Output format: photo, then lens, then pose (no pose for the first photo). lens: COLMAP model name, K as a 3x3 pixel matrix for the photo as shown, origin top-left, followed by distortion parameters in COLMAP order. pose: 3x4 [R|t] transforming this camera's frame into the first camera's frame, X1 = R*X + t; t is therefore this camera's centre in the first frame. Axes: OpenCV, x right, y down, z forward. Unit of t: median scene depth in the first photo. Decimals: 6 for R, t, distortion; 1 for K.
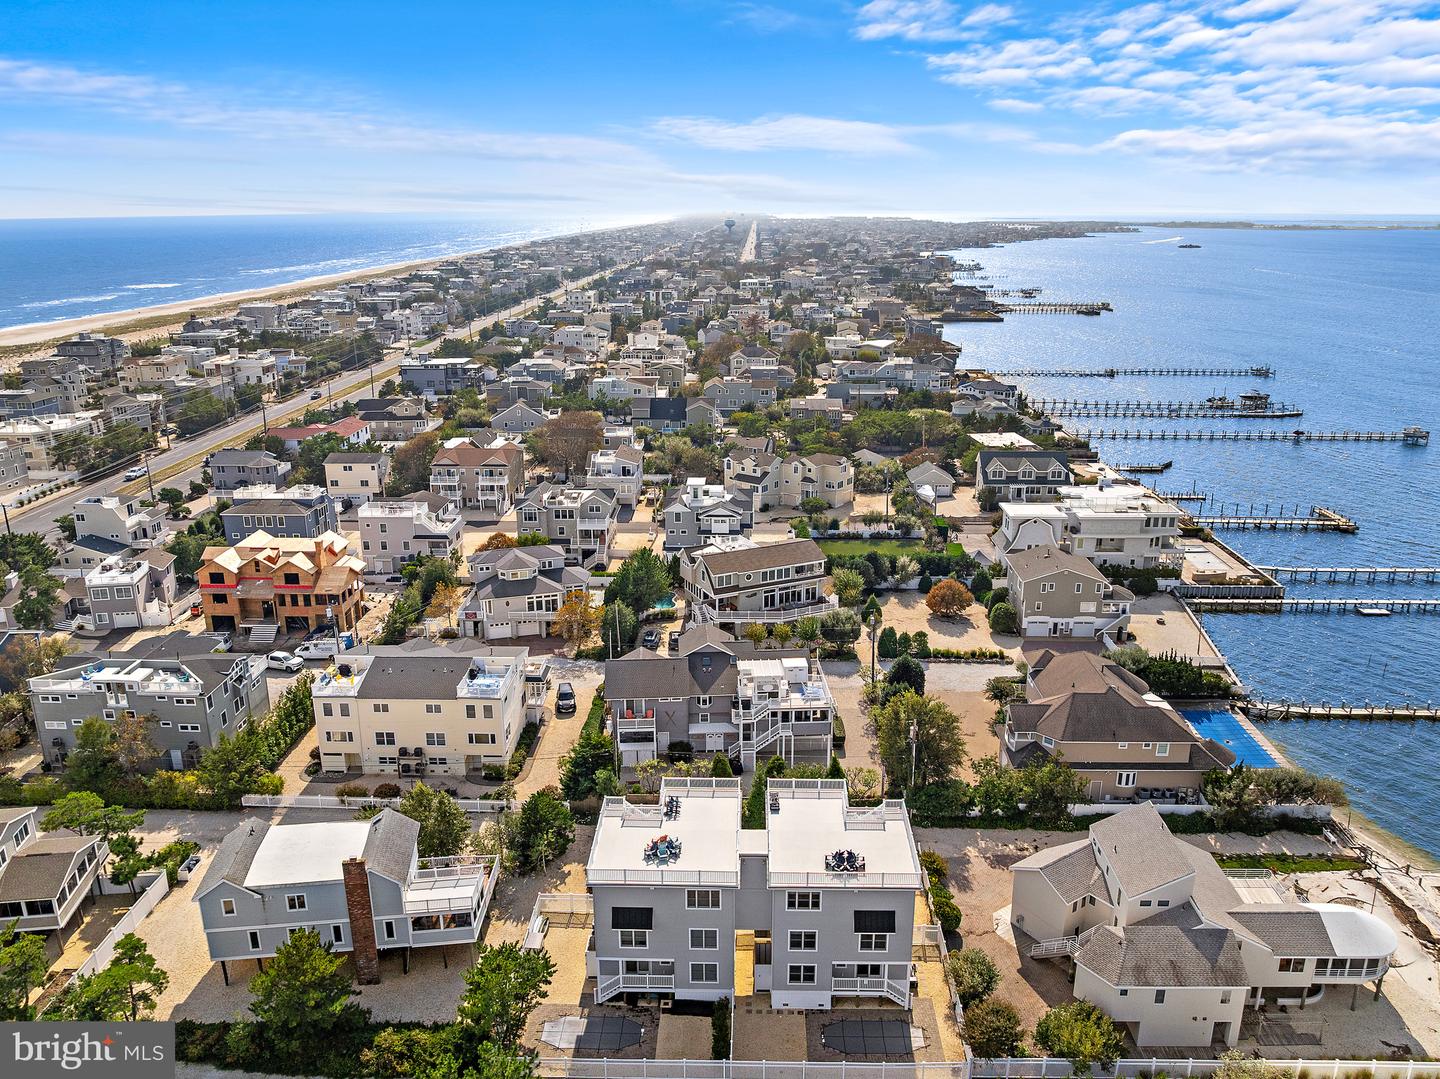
lens RADIAL K [[1049.0, 0, 720.0], [0, 1049.0, 539.5], [0, 0, 1]] dist [-0.027109, -0.014265]
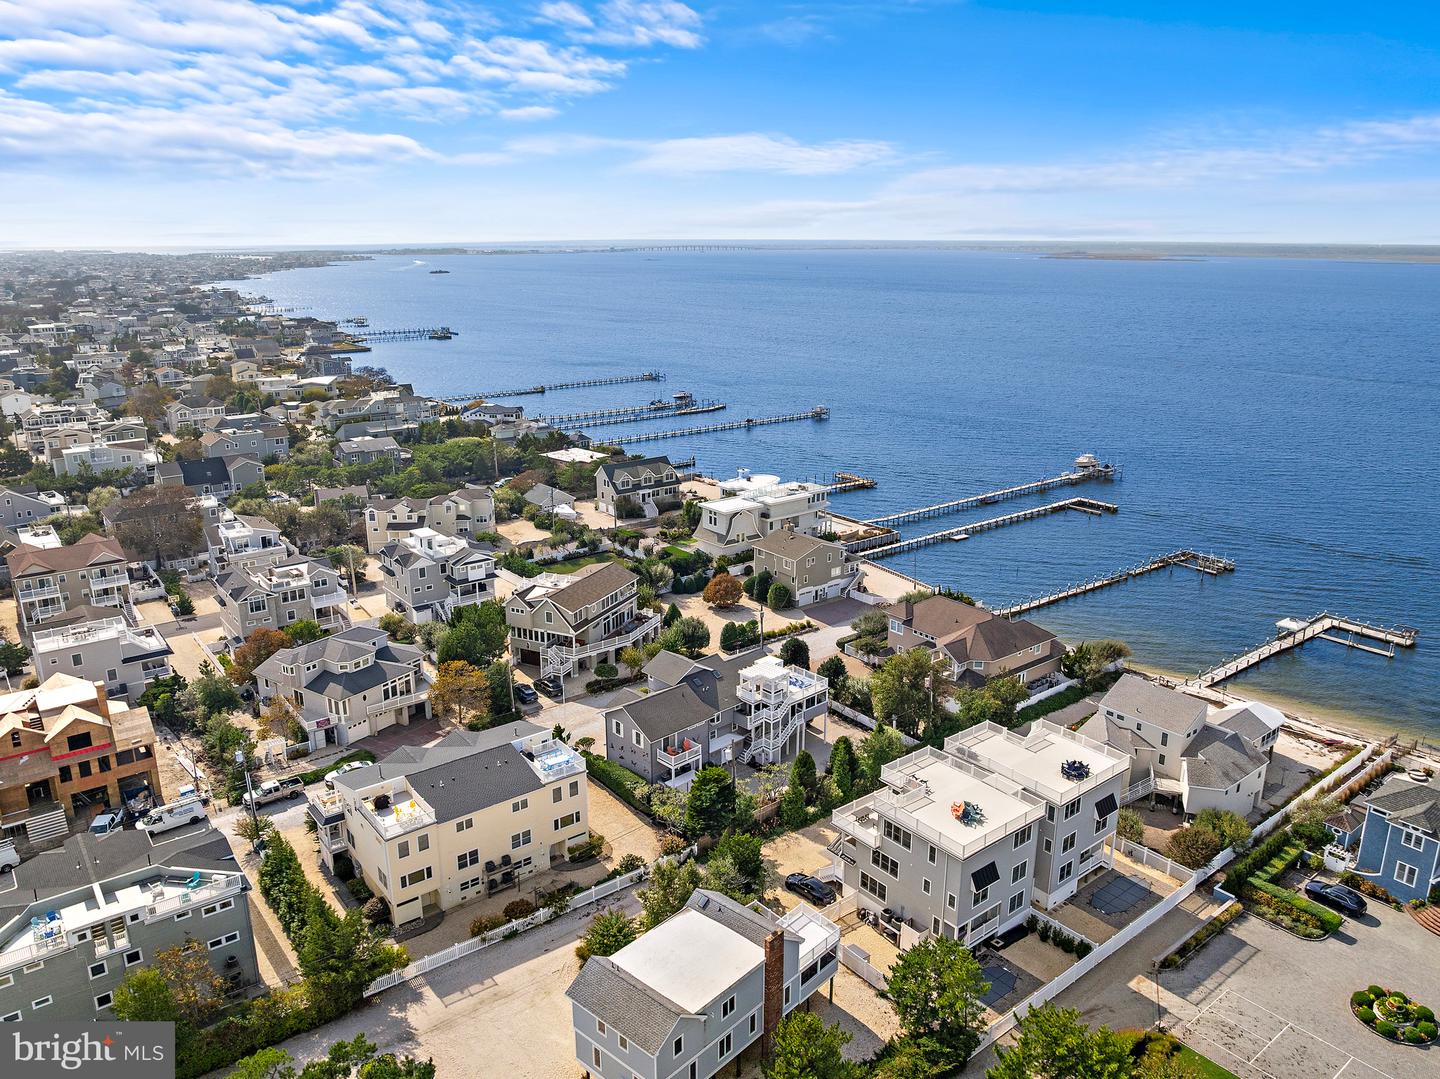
lens RADIAL K [[1028.3, 0, 720.0], [0, 1028.3, 539.5], [0, 0, 1]] dist [-0.034448, -0.010388]
pose [[0.771828, -0.175150, 0.611231, -0.467224], [0.187445, 0.981267, 0.044491, -0.049694], [-0.607573, 0.080232, 0.790201, 0.138091]]
